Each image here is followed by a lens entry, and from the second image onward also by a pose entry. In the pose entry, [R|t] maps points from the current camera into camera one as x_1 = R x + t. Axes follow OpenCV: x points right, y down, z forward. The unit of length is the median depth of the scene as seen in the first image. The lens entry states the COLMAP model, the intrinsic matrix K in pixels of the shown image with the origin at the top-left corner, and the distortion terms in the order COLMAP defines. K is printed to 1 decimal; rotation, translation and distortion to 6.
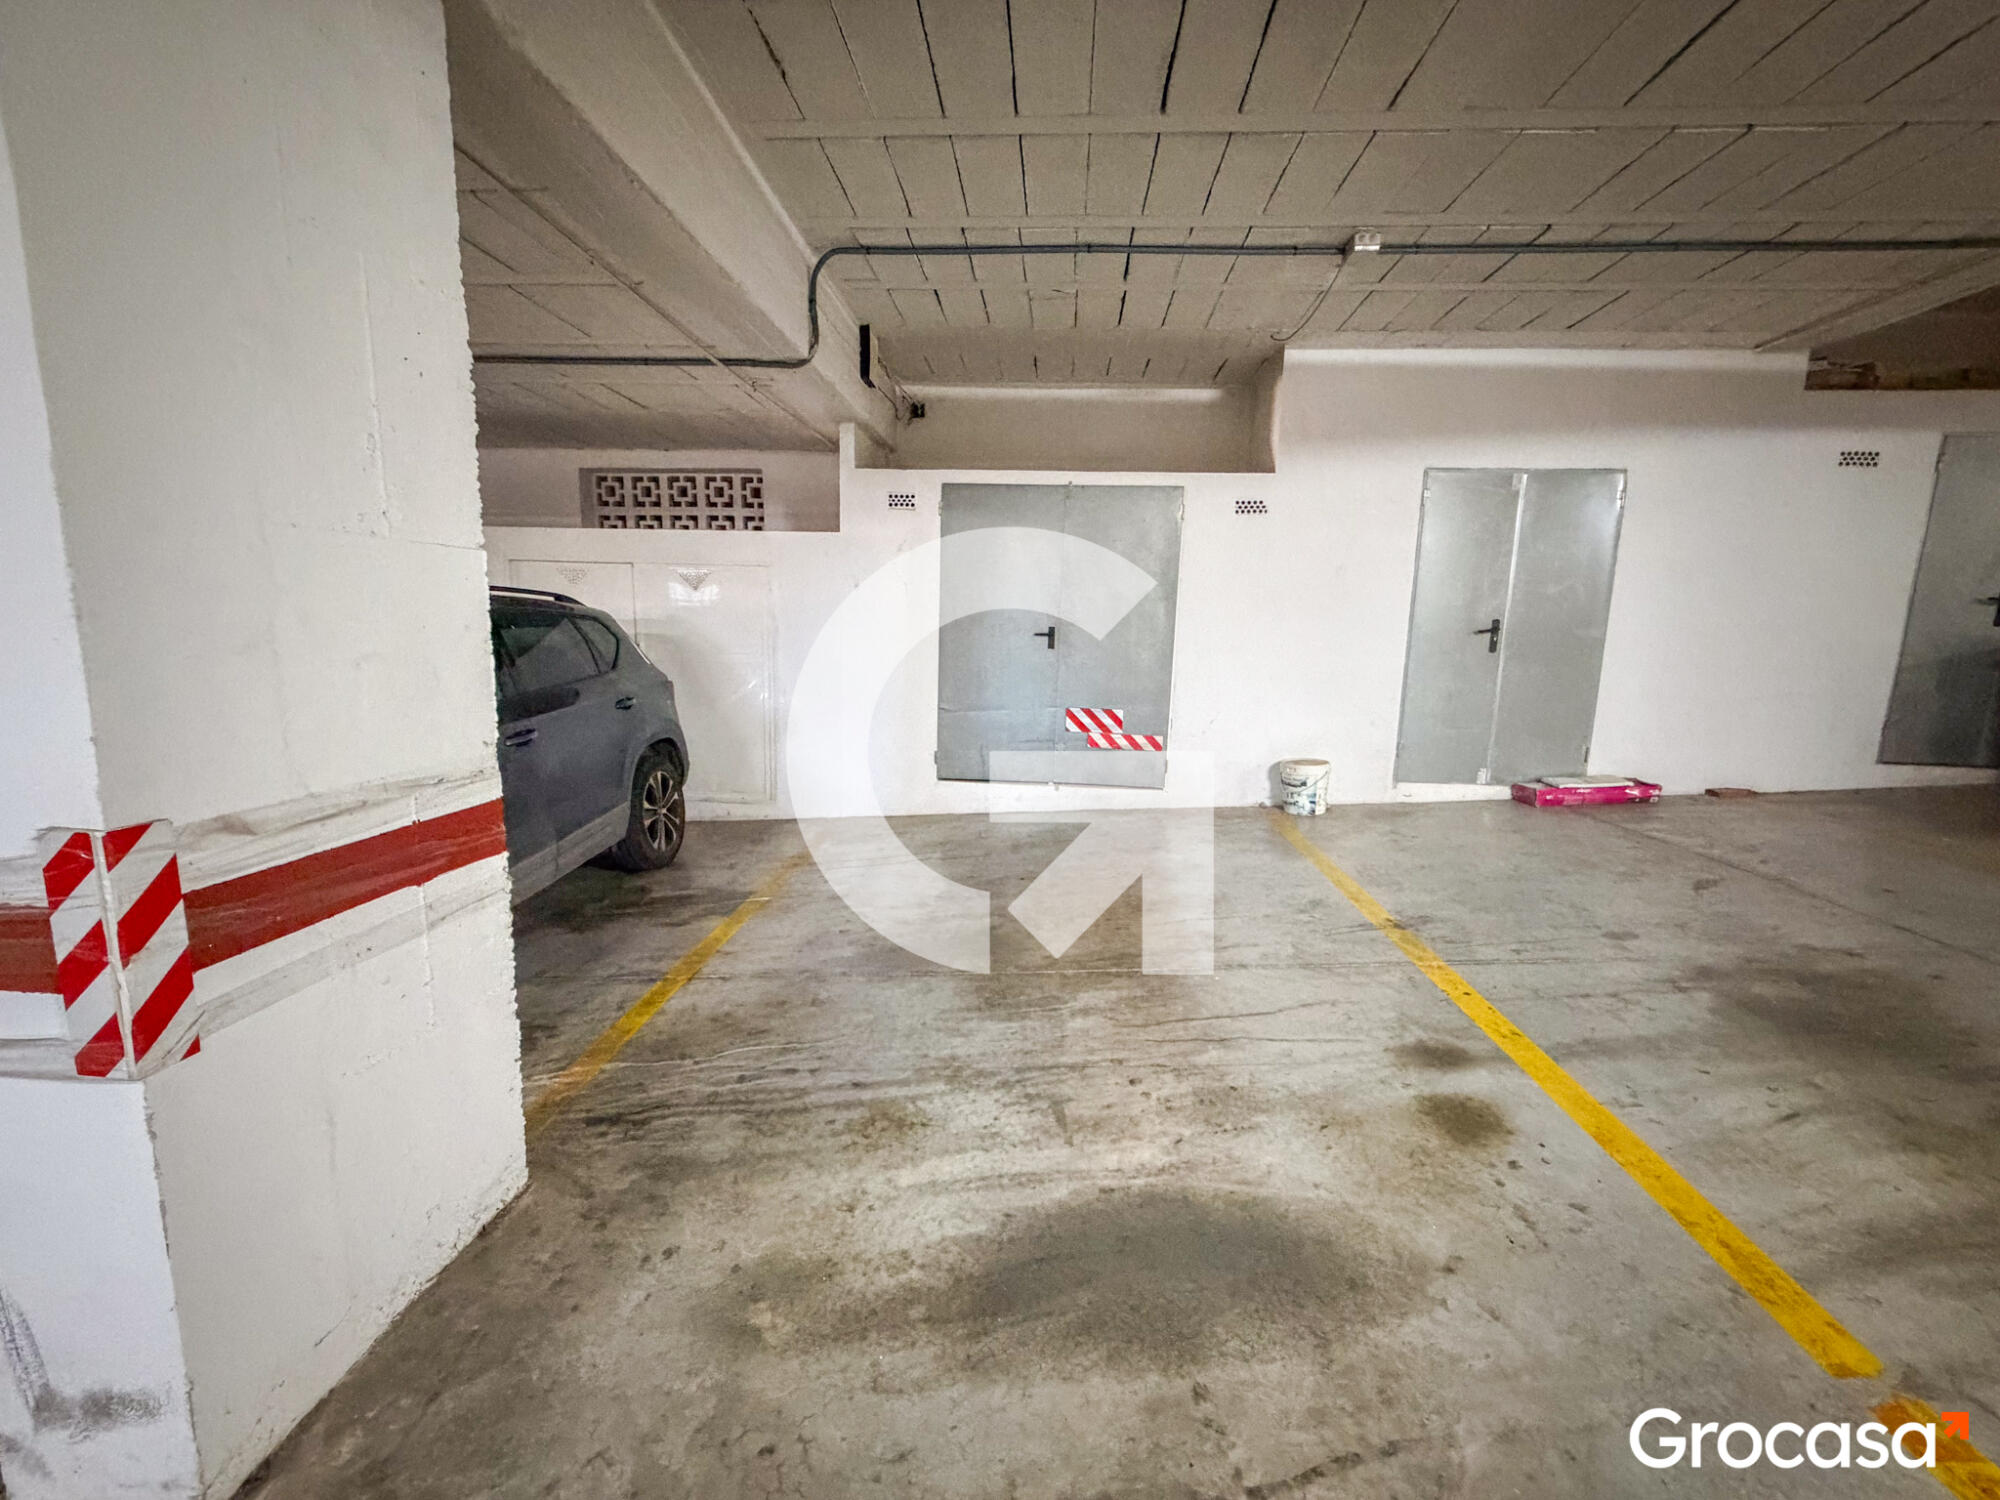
lens RADIAL K [[795.9, 0, 995.2], [0, 795.9, 749.1], [0, 0, 1]] dist [-0.000461, -0.000040]
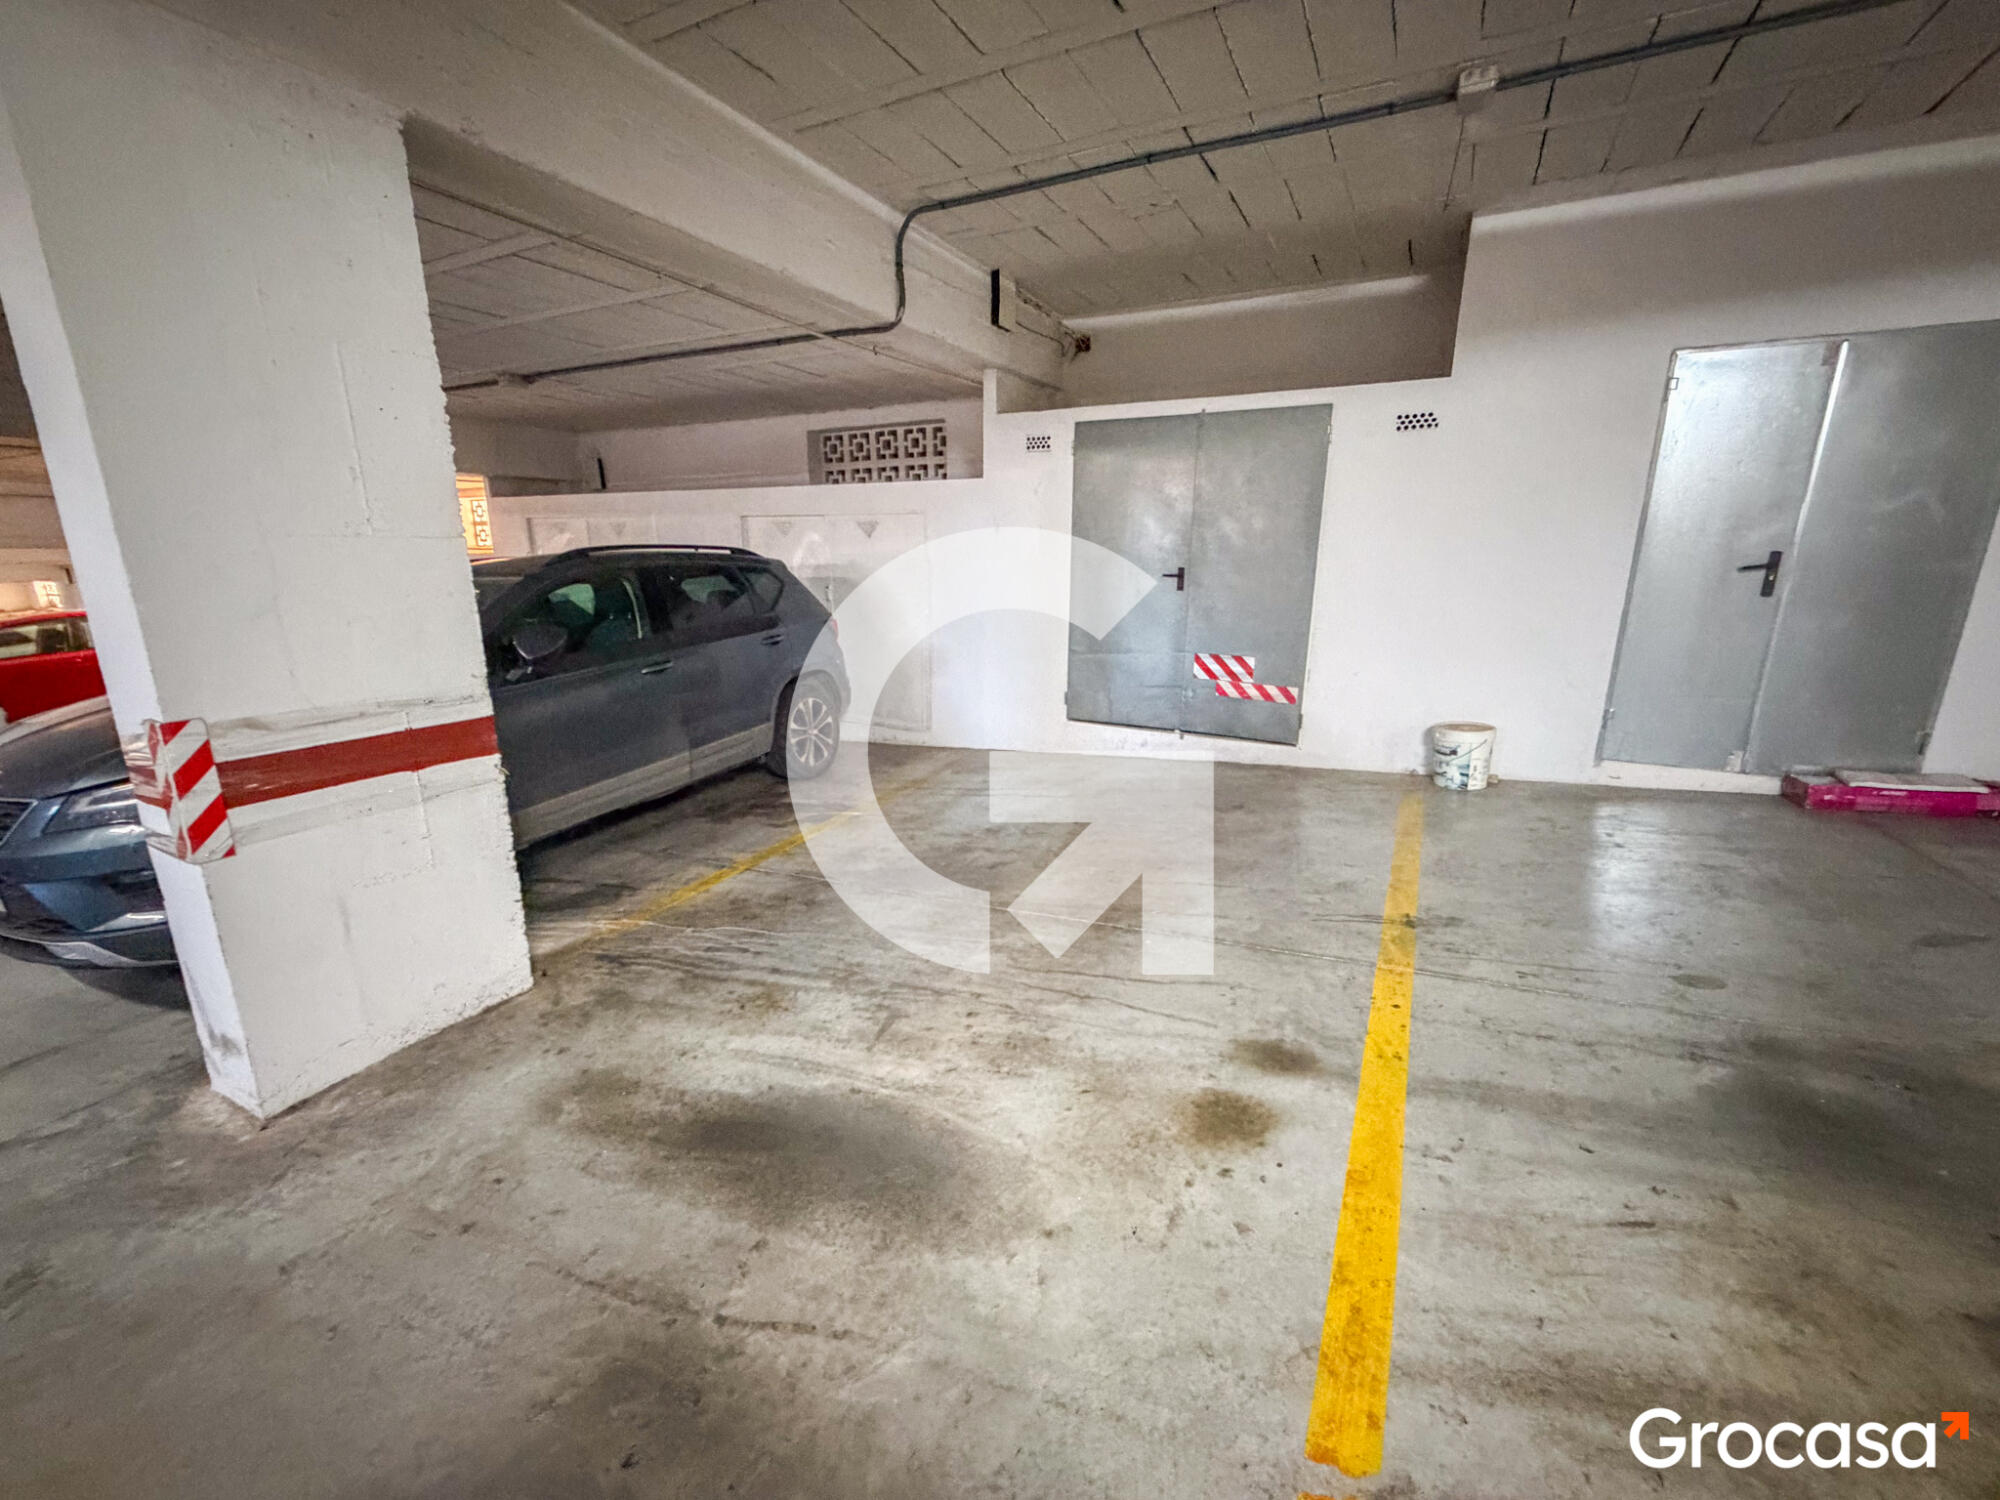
lens RADIAL K [[795.9, 0, 995.2], [0, 795.9, 749.1], [0, 0, 1]] dist [-0.000461, -0.000040]
pose [[0.915113, 0.078594, -0.395463, 0.363688], [-0.044210, 0.994463, 0.095336, -0.025591], [0.400766, -0.069760, 0.913521, 0.034118]]
